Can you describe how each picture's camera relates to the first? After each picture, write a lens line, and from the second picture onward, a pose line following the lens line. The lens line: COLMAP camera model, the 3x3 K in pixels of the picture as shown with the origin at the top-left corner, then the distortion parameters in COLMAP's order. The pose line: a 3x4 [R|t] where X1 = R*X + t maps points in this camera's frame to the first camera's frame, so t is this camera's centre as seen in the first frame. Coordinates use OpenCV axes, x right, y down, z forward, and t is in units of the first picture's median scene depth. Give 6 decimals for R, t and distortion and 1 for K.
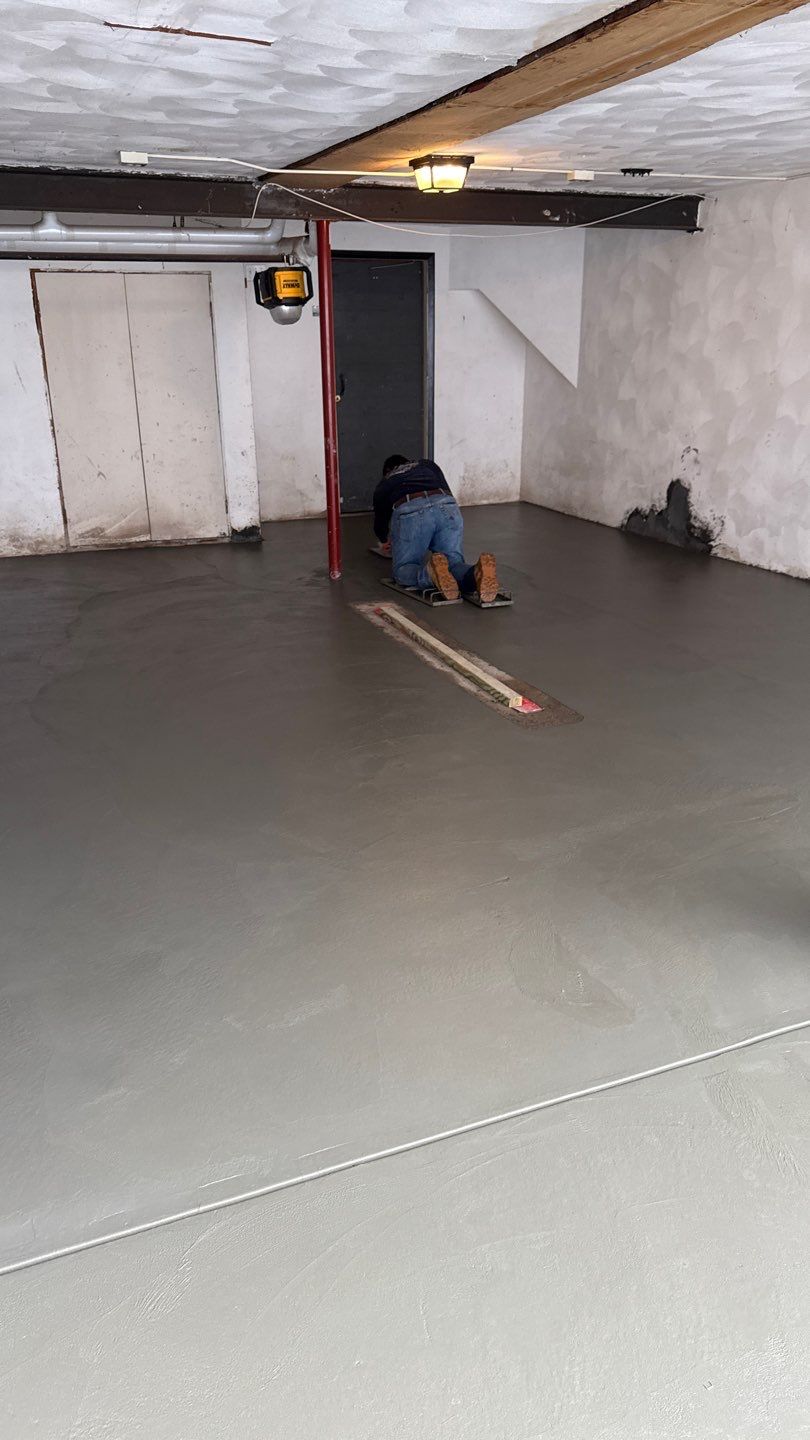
lens RADIAL K [[1020.0, 0, 405.0], [0, 1020.0, 720.0], [0, 0, 1]] dist [0.005076, -0.005554]
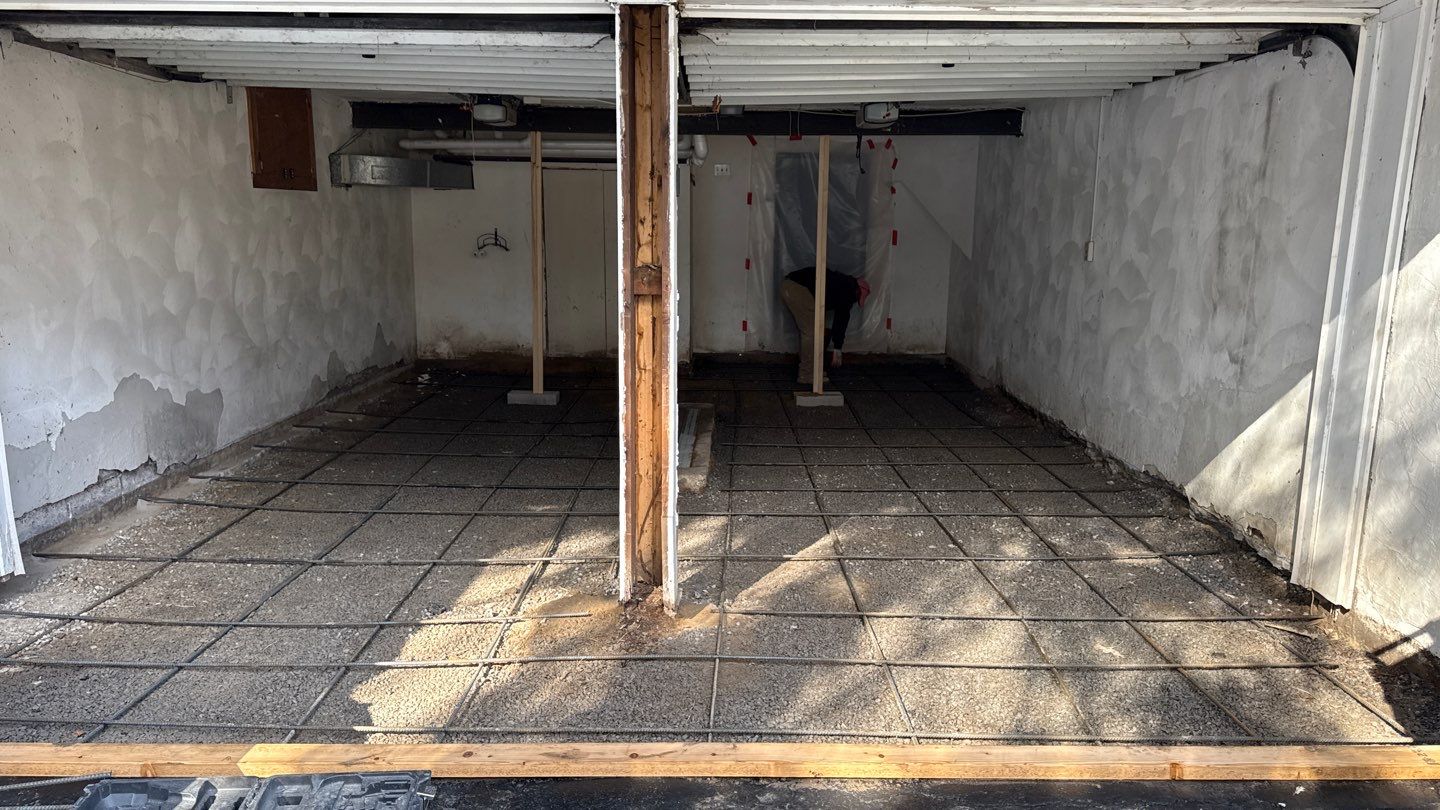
lens RADIAL K [[1013.9, 0, 735.6], [0, 1013.9, 410.0], [0, 0, 1]] dist [0.025178, -0.000591]
pose [[0.929987, 0.084102, -0.357842, 0.426703], [-0.145273, 0.978318, -0.147615, 0.067161], [0.337668, 0.189265, 0.922041, -0.166467]]
